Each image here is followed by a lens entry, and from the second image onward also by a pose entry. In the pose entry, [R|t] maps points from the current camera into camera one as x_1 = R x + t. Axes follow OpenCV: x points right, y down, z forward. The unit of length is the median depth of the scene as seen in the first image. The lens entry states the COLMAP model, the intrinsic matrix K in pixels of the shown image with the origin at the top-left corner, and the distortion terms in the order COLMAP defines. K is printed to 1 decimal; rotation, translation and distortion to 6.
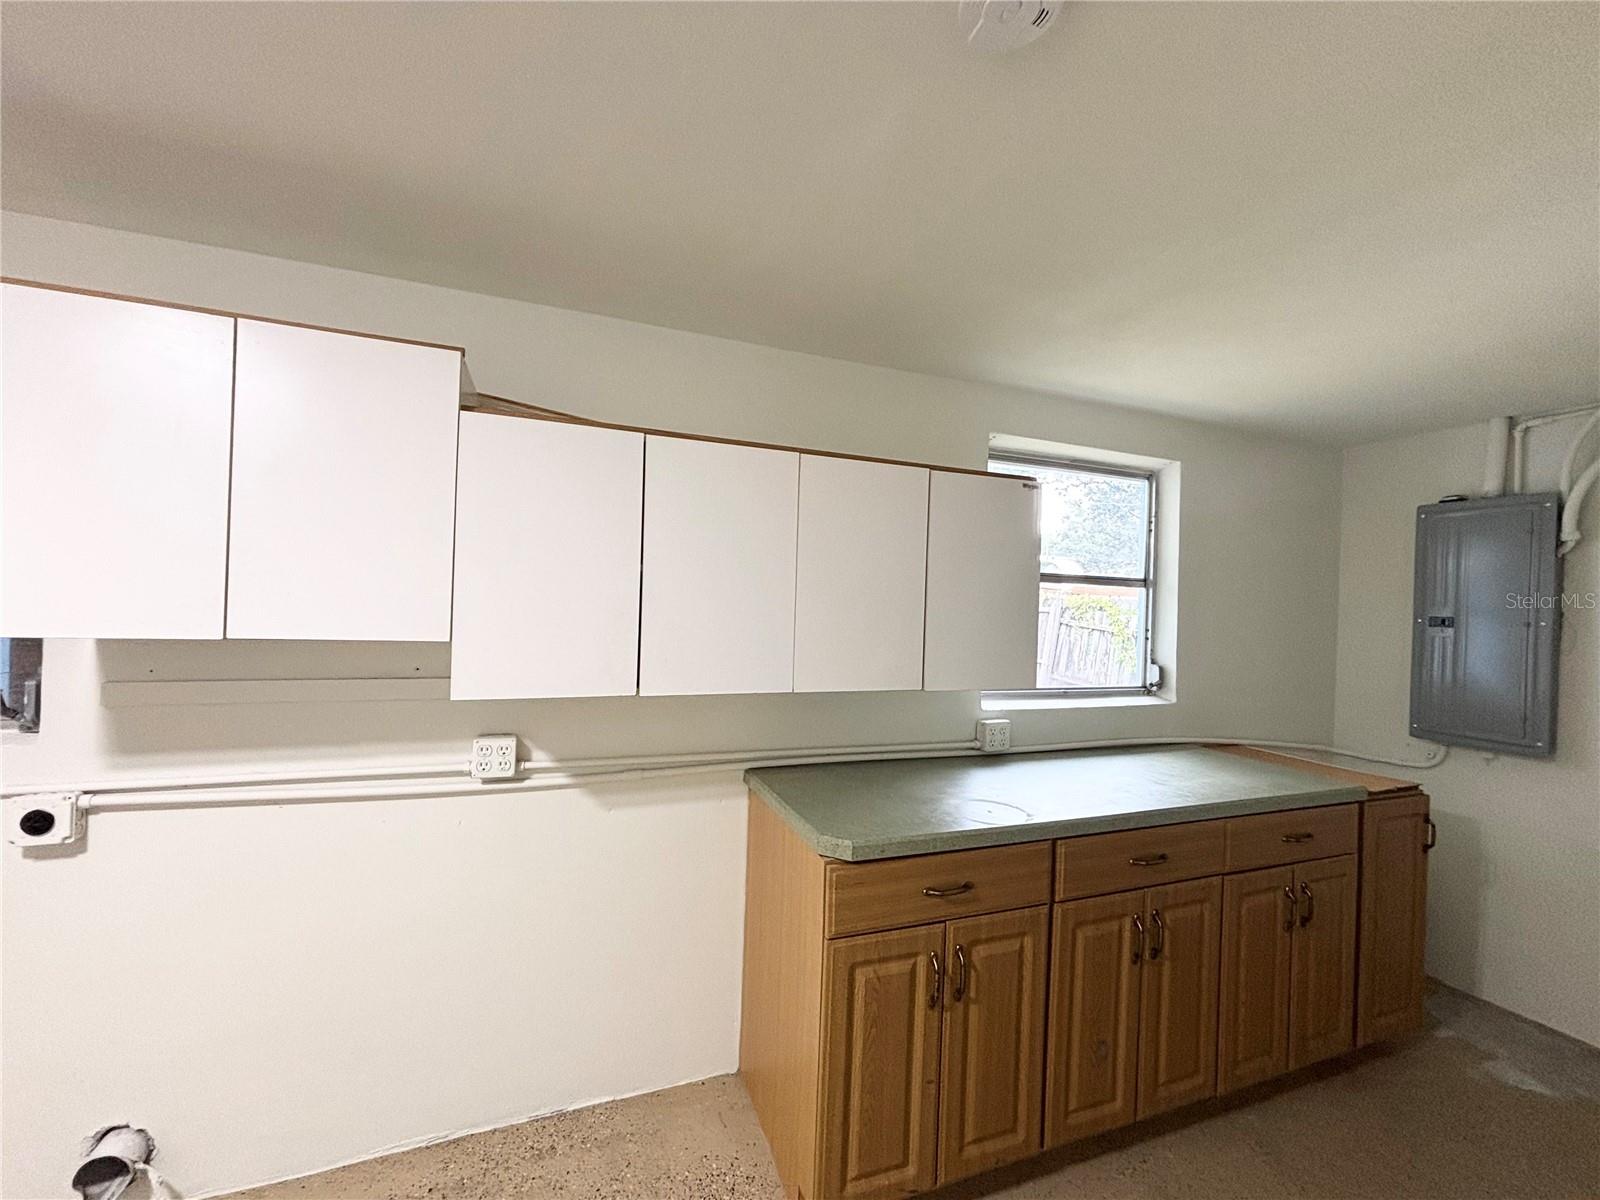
lens RADIAL K [[637.2, 0, 800.0], [0, 637.2, 600.0], [0, 0, 1]] dist [0.001475, 0.000107]
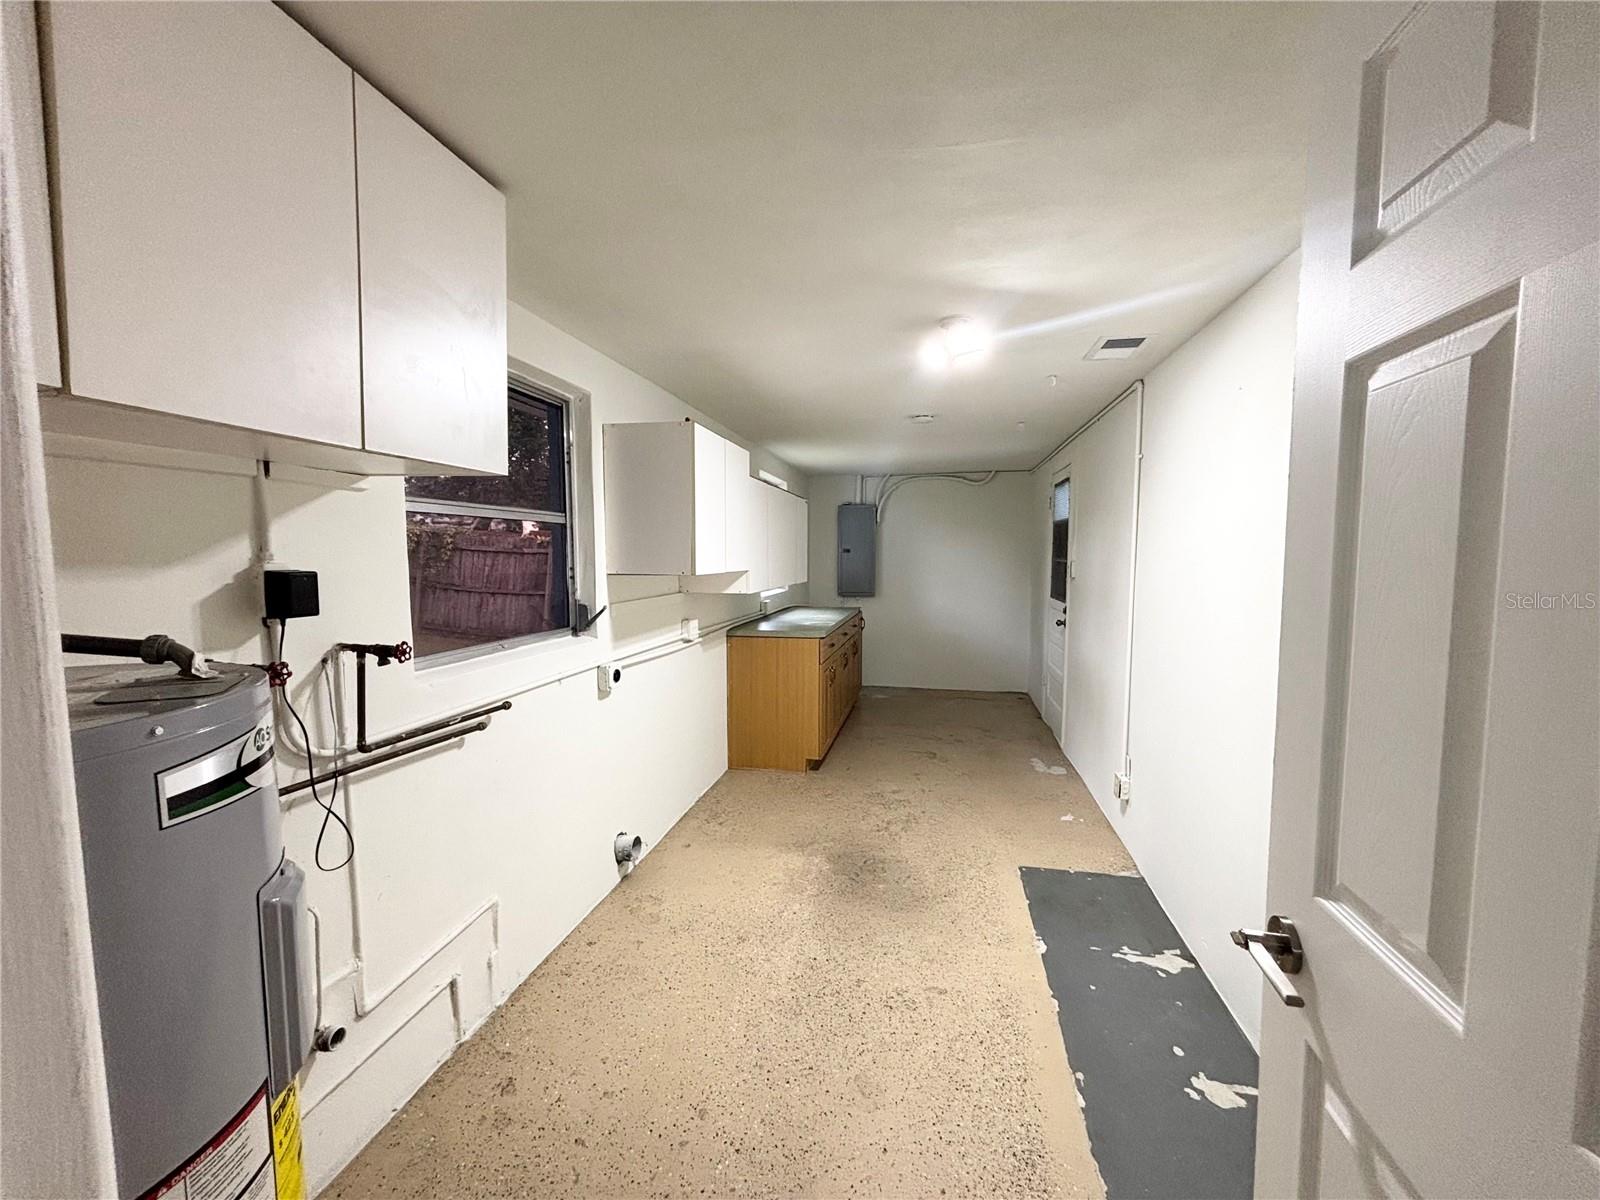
lens RADIAL K [[637.2, 0, 800.0], [0, 637.2, 600.0], [0, 0, 1]] dist [0.001475, 0.000107]
pose [[0.539490, -0.095926, 0.836510, -1.494937], [0.015631, 0.994459, 0.103958, -0.043606], [-0.841847, -0.043009, 0.538000, -0.298804]]
